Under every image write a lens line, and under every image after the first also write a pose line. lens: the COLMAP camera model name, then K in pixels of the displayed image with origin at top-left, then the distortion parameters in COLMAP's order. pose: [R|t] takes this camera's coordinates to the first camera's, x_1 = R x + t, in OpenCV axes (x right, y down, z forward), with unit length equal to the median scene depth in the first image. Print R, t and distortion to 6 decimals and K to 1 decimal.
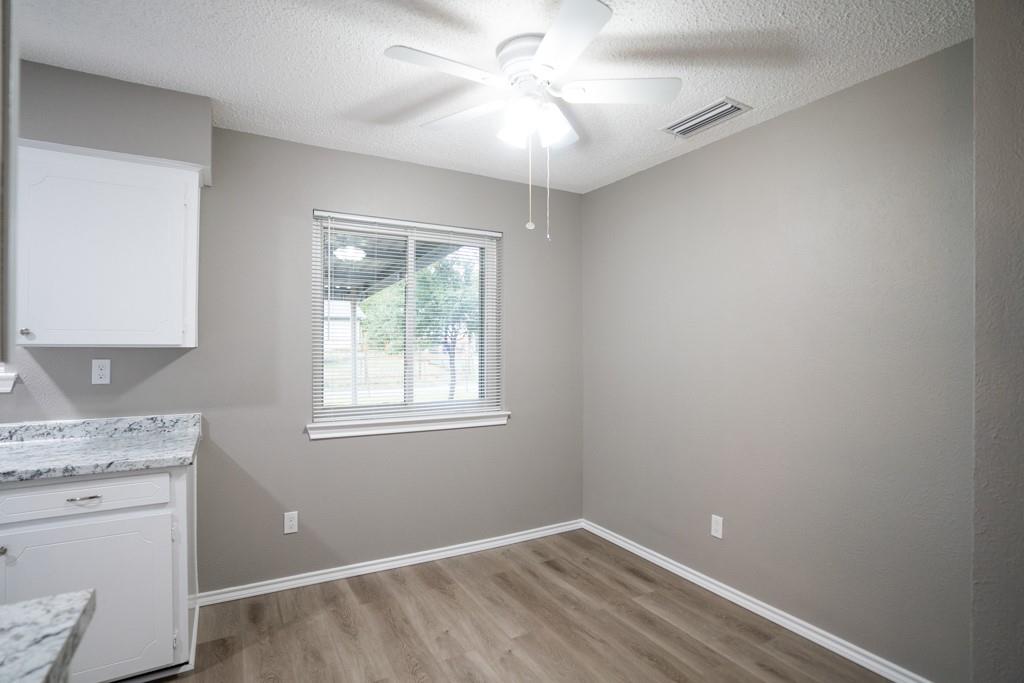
lens RADIAL K [[504.2, 0, 505.1], [0, 504.2, 342.1], [0, 0, 1]] dist [-0.075894, 0.034948]
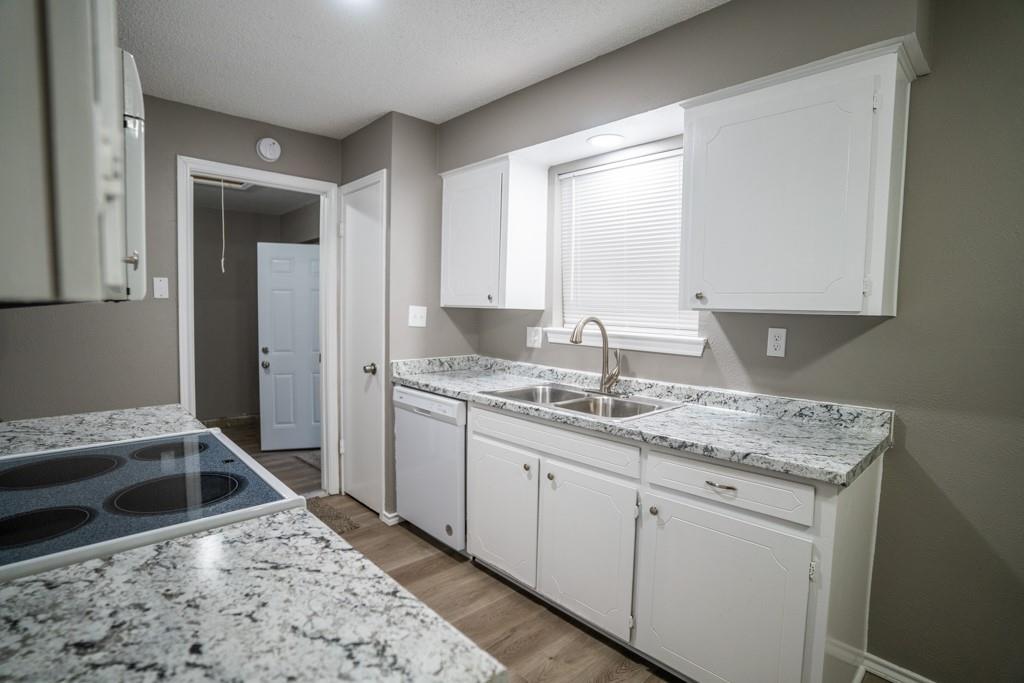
lens RADIAL K [[504.2, 0, 505.1], [0, 504.2, 342.1], [0, 0, 1]] dist [-0.075894, 0.034948]
pose [[0.235871, 0.065340, -0.969585, -0.094765], [-0.012703, 0.997859, 0.064155, 0.010630], [0.971701, -0.002815, 0.236196, 0.342217]]
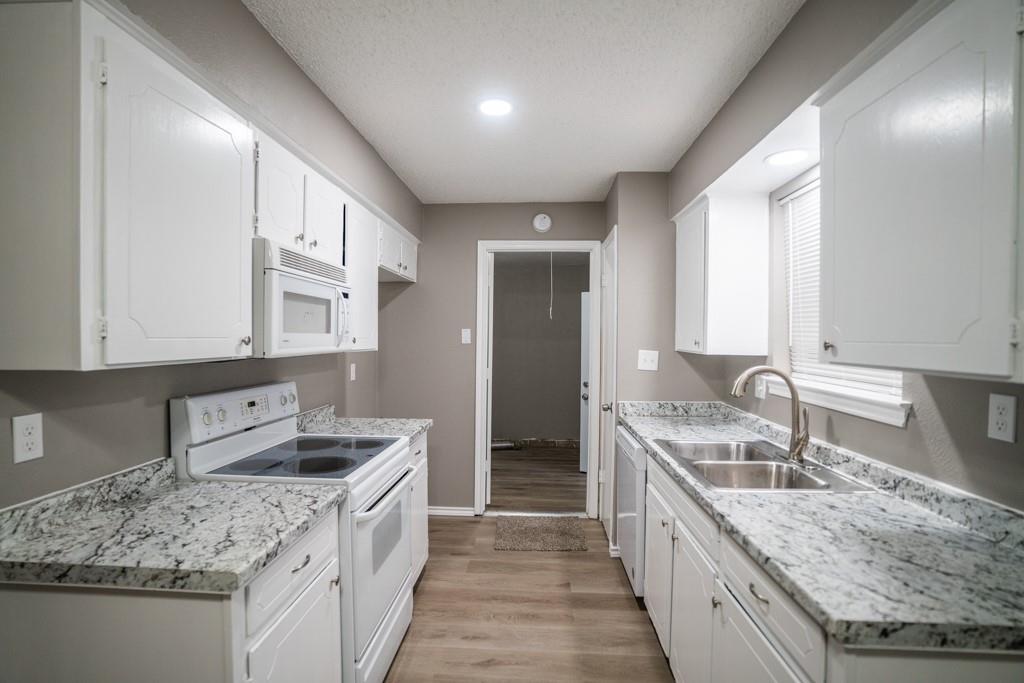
lens RADIAL K [[504.2, 0, 505.1], [0, 504.2, 342.1], [0, 0, 1]] dist [-0.075894, 0.034948]
pose [[-0.544447, 0.000051, -0.838795, -0.084192], [-0.005731, 0.999976, 0.003781, -0.023514], [0.838776, 0.006866, -0.544434, 0.886341]]
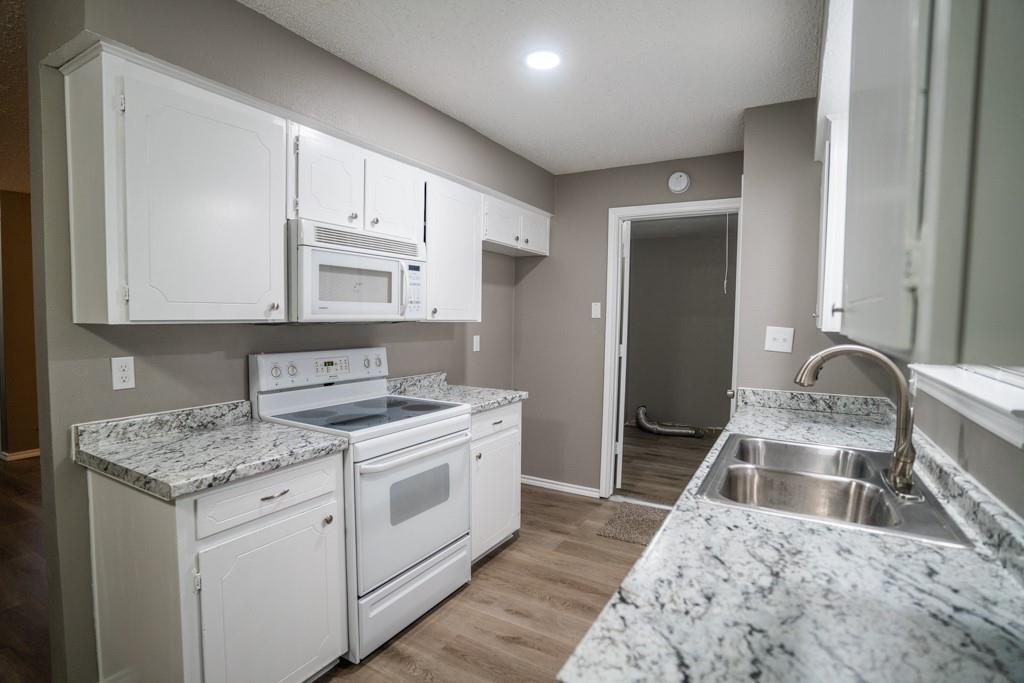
lens RADIAL K [[504.2, 0, 505.1], [0, 504.2, 342.1], [0, 0, 1]] dist [-0.075894, 0.034948]
pose [[-0.867519, 0.011033, -0.497282, -0.404296], [-0.014866, 0.998732, 0.048092, -0.006279], [0.497183, 0.049113, -0.866255, 1.128332]]
